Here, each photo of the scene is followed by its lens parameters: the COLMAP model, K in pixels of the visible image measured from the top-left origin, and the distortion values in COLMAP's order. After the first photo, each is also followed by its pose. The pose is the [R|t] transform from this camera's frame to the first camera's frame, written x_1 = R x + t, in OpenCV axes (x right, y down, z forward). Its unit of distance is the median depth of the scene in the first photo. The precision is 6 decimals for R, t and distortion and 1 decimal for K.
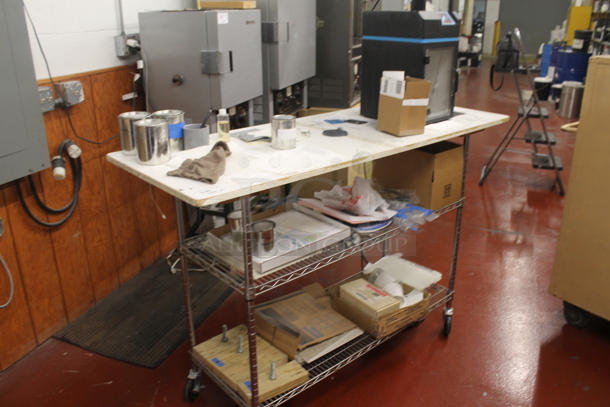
lens RADIAL K [[513.0, 0, 301.4], [0, 513.0, 202.7], [0, 0, 1]] dist [-0.148588, 0.106758]
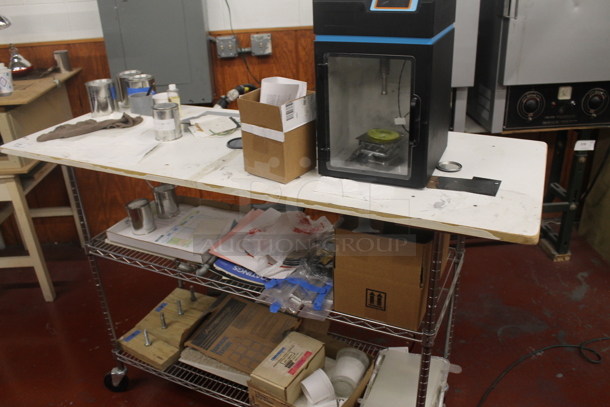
lens RADIAL K [[513.0, 0, 306.0], [0, 513.0, 203.5], [0, 0, 1]] dist [-0.148588, 0.106758]
pose [[0.399072, 0.391951, -0.828924, 0.663242], [-0.294464, 0.910929, 0.288962, -0.256436], [0.868351, 0.128772, 0.478942, 0.598708]]
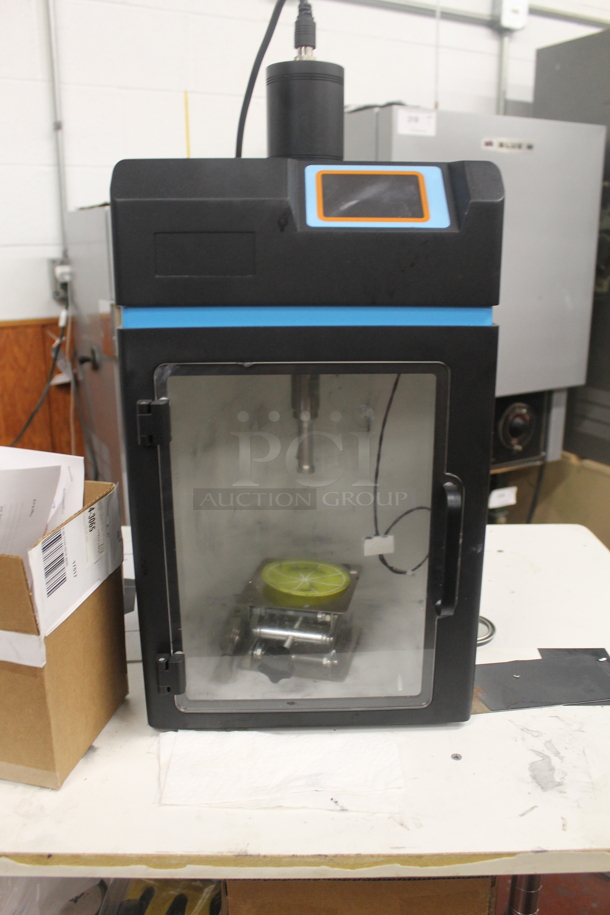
lens RADIAL K [[769.5, 0, 306.3], [0, 769.5, 463.1], [0, 0, 1]] dist [-0.148588, 0.106758]
pose [[0.751702, 0.196270, -0.629620, 0.390972], [-0.239369, 0.970783, 0.016838, -0.238695], [0.614529, 0.138054, 0.776721, 0.683819]]
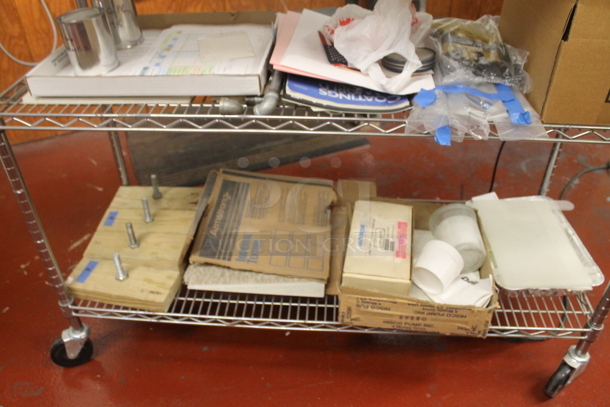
lens RADIAL K [[513.0, 0, 304.4], [0, 513.0, 200.0], [0, 0, 1]] dist [-0.148588, 0.106758]
pose [[0.707092, 0.422903, -0.566721, 0.335771], [-0.246210, 0.898542, 0.363323, -0.018264], [0.662873, -0.117370, 0.739475, 0.559827]]
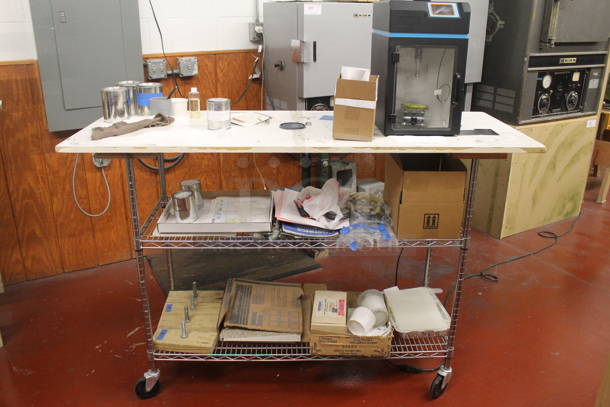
lens RADIAL K [[513.0, 0, 302.2], [0, 513.0, 201.6], [0, 0, 1]] dist [-0.148588, 0.106758]
pose [[0.768303, 0.236638, -0.594738, 0.576072], [-0.237470, 0.968220, 0.078470, -0.064717], [0.594406, 0.080944, 0.800081, 0.205155]]
